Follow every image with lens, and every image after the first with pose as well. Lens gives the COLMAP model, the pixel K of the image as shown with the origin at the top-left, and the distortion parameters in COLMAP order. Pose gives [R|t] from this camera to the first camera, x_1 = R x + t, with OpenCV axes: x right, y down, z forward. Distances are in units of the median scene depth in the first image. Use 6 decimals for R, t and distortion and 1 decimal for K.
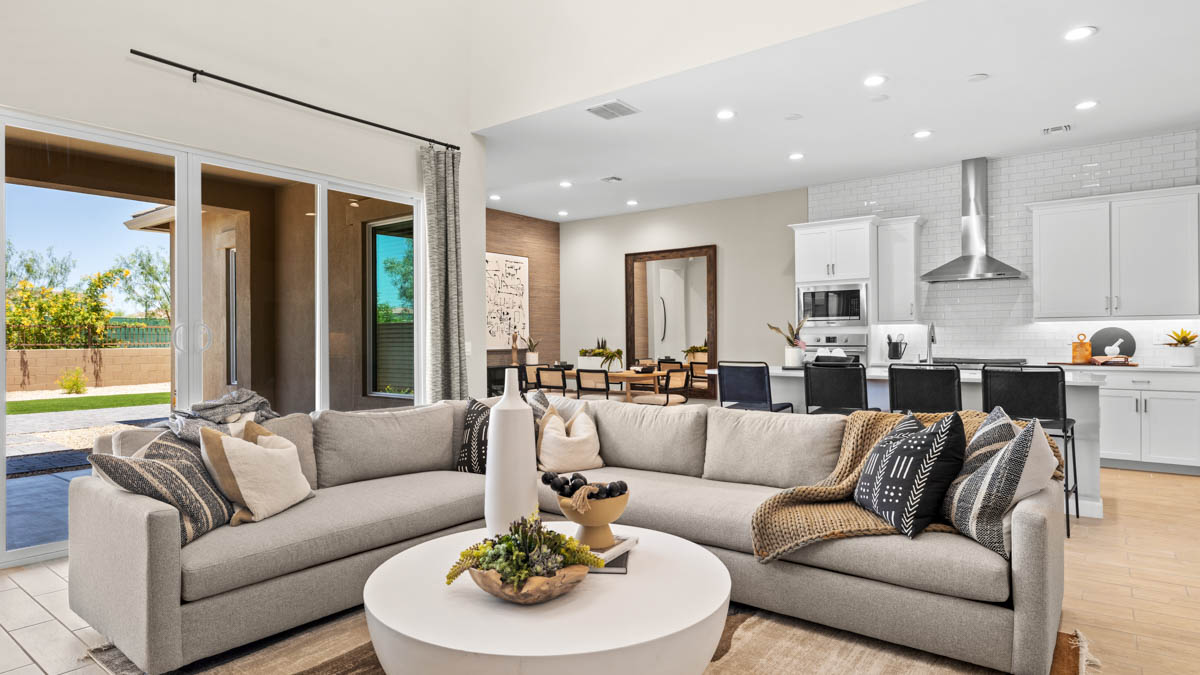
lens RADIAL K [[681.1, 0, 600.0], [0, 681.1, 337.5], [0, 0, 1]] dist [-0.000406, -0.000140]
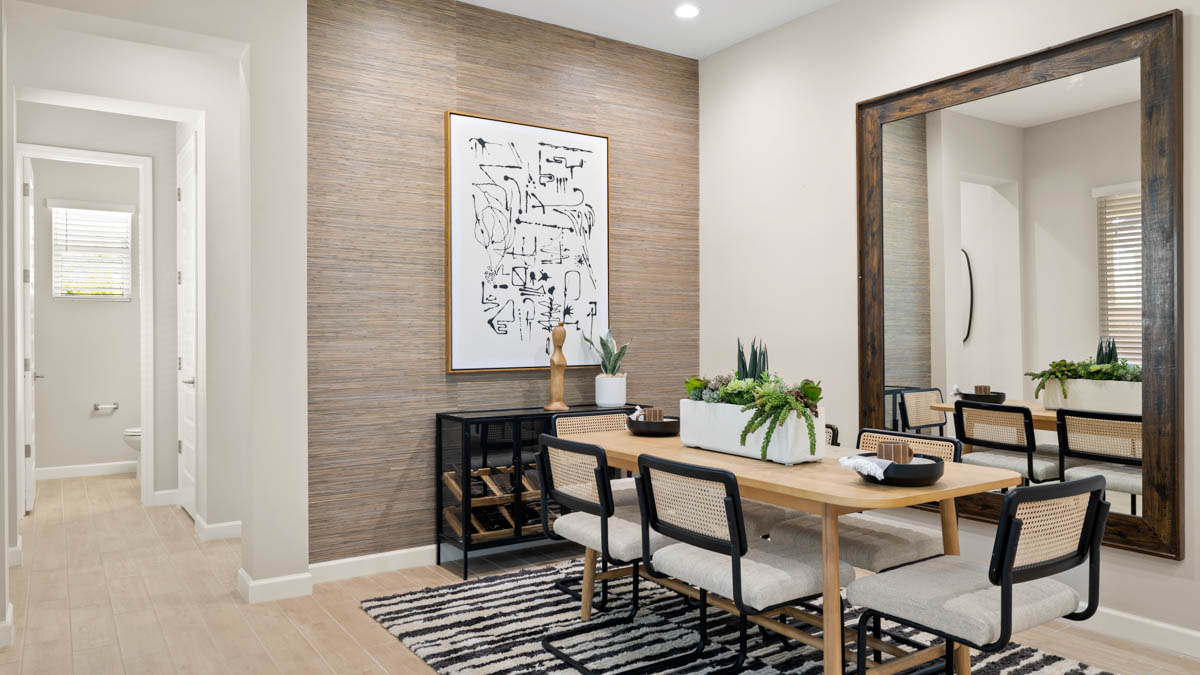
lens RADIAL K [[809.4, 0, 600.0], [0, 809.4, 337.5], [0, 0, 1]] dist [-0.001100, 0.000529]
pose [[0.947282, 0.002872, -0.320389, 0.045551], [-0.001102, 0.999983, 0.005705, -0.002336], [0.320400, -0.005051, 0.947269, 0.554108]]
